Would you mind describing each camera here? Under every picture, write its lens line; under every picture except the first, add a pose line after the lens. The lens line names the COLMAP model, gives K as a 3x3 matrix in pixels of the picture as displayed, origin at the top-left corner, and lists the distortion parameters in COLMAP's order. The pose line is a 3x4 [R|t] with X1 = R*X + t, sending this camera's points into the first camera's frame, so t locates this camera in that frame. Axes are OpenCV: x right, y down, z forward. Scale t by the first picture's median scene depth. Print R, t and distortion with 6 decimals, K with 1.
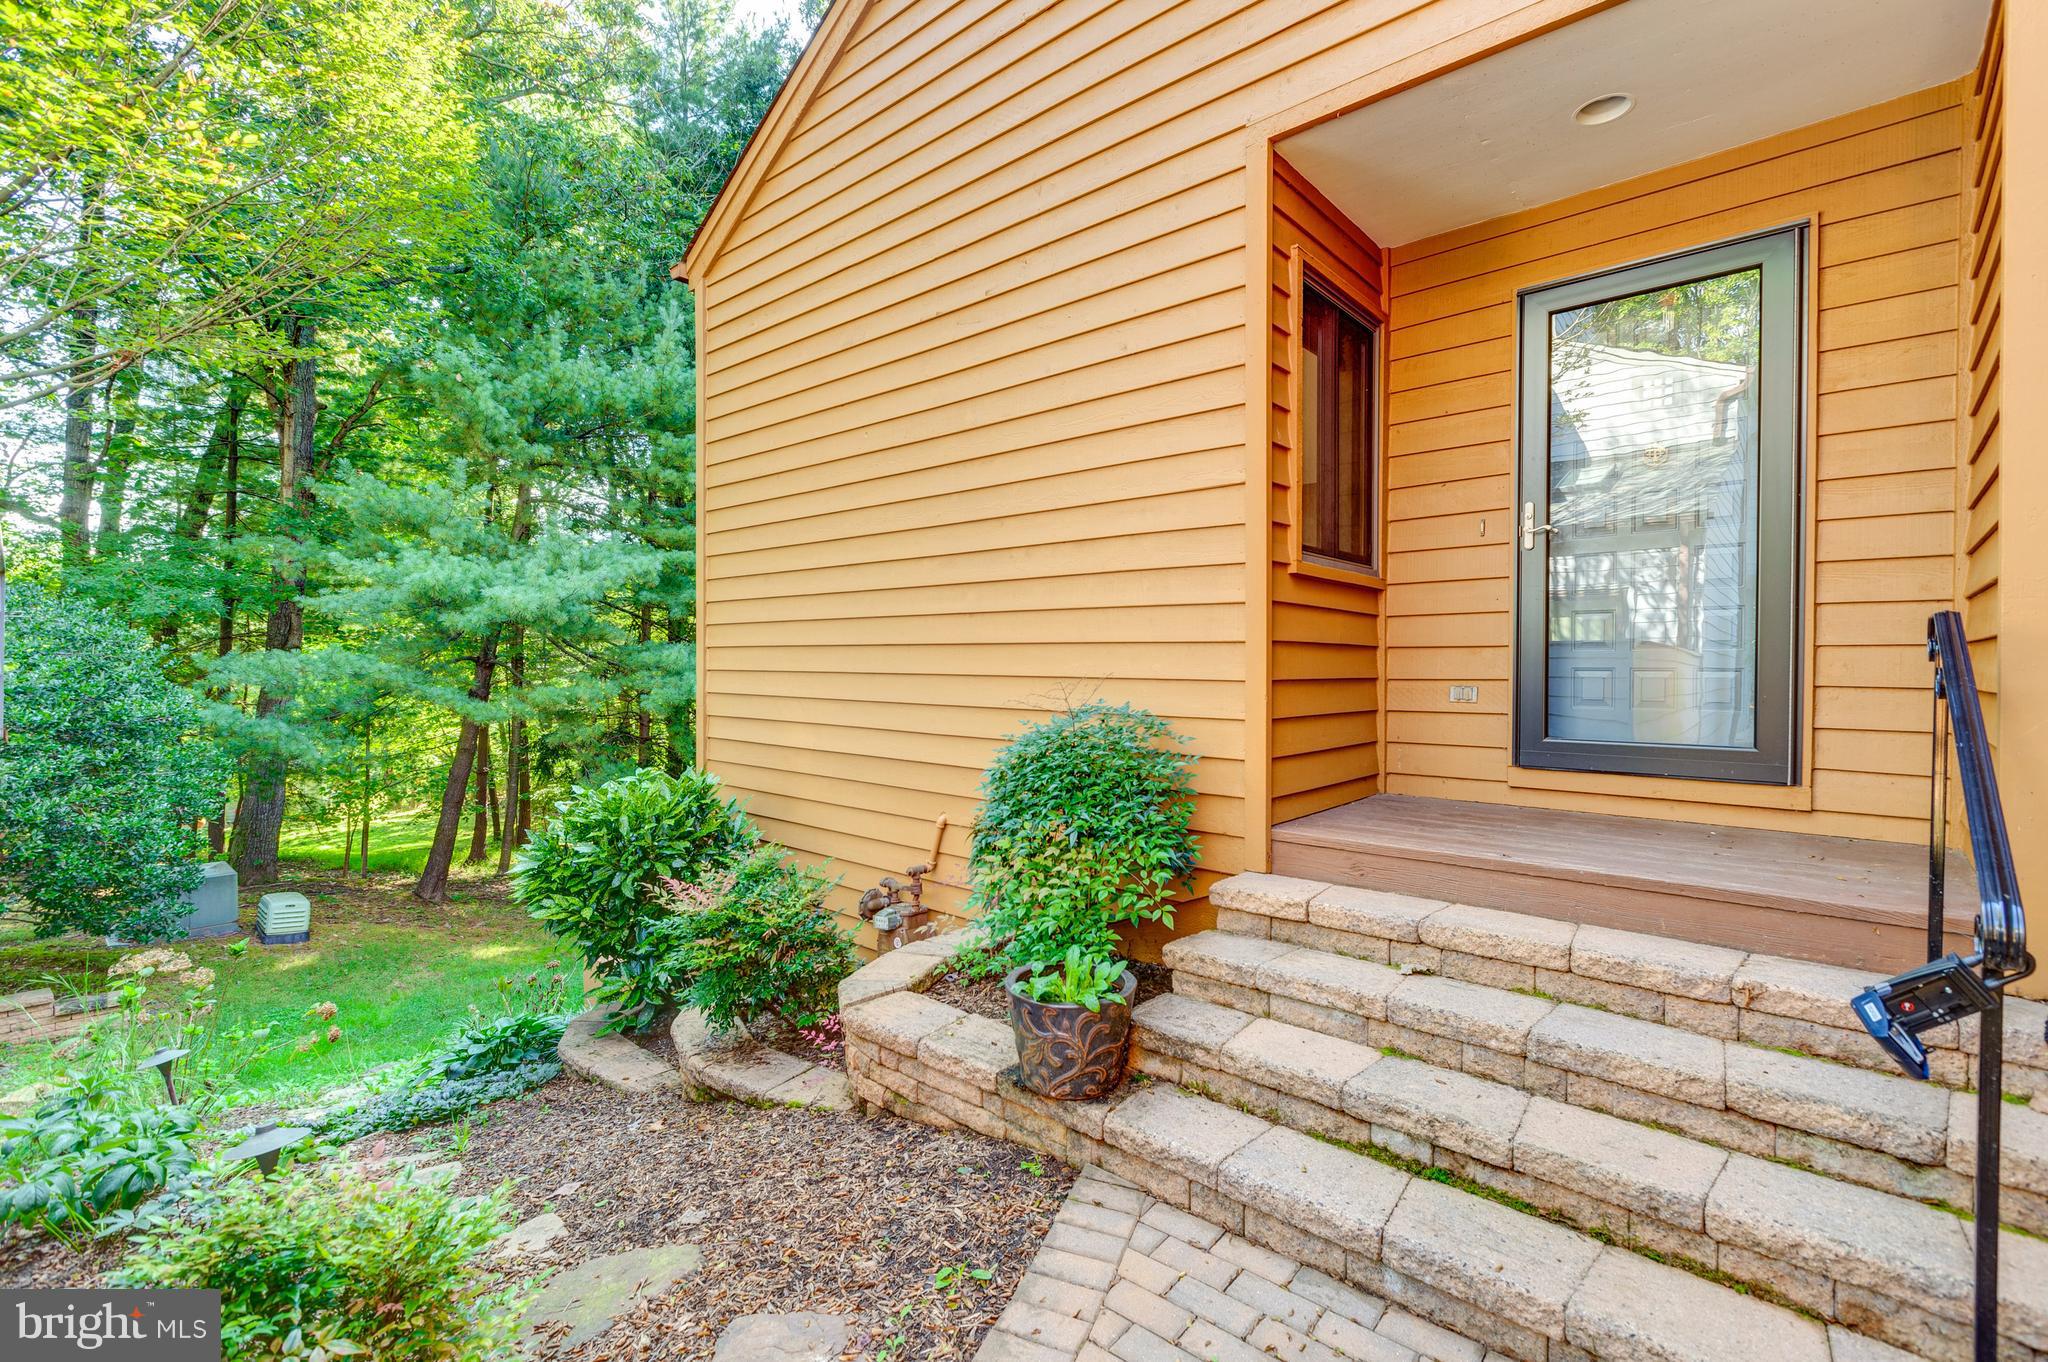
lens RADIAL K [[920.4, 0, 1024.4], [0, 920.4, 678.9], [0, 0, 1]] dist [-0.000075, 0.000330]
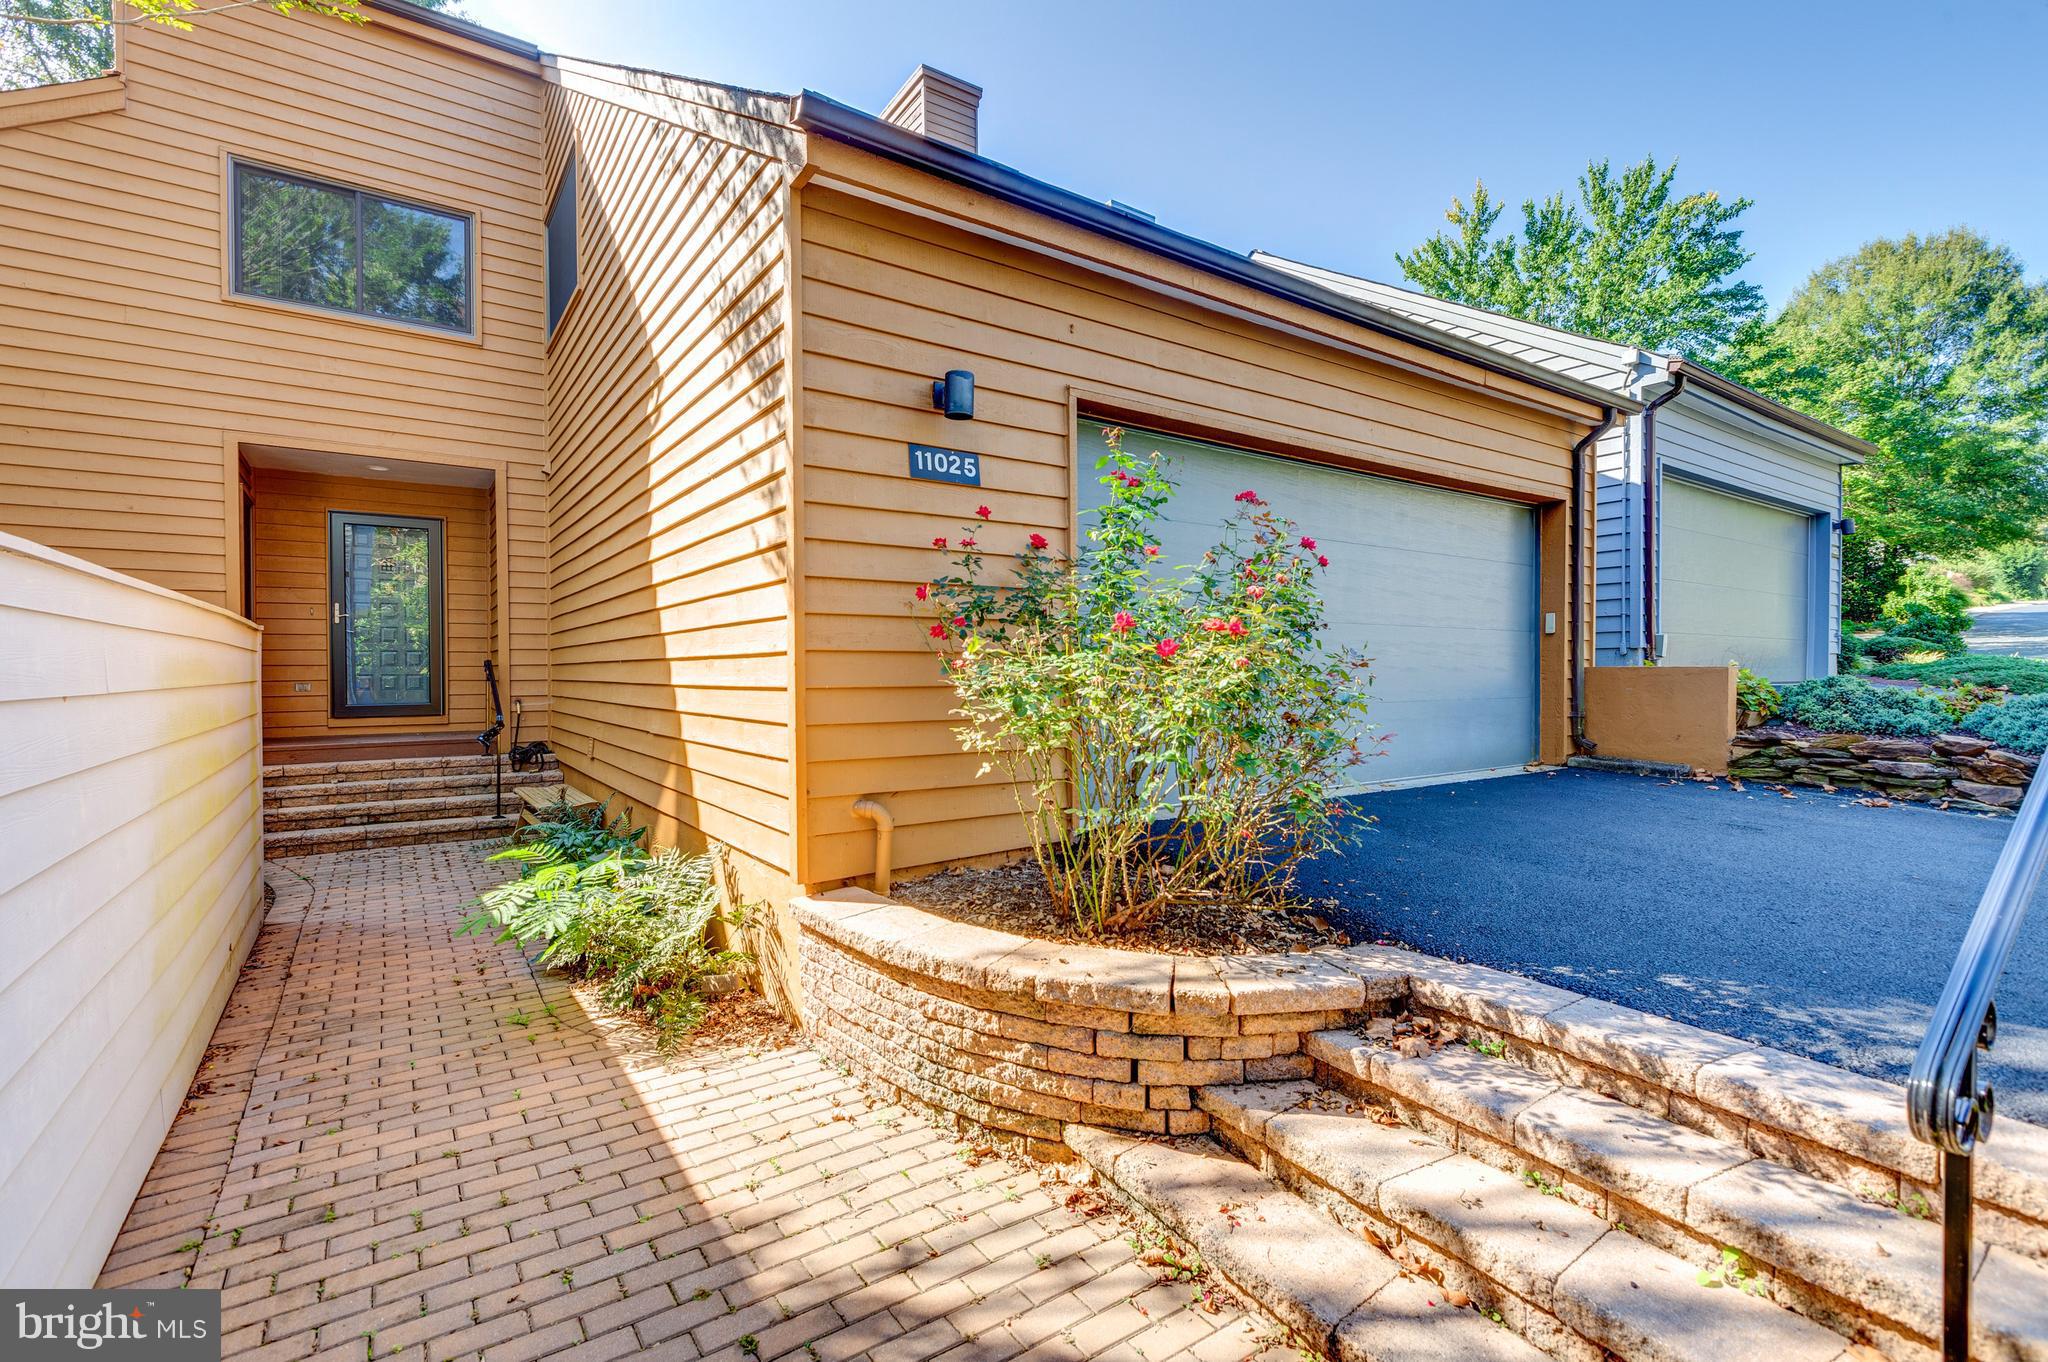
lens RADIAL K [[920.4, 0, 1025.7], [0, 920.4, 682.2], [0, 0, 1]] dist [-0.000075, 0.000330]
pose [[0.235520, -0.014405, 0.971763, -1.549411], [0.016952, 0.999799, 0.010712, 0.013297], [-0.971722, 0.013950, 0.235717, -1.467273]]
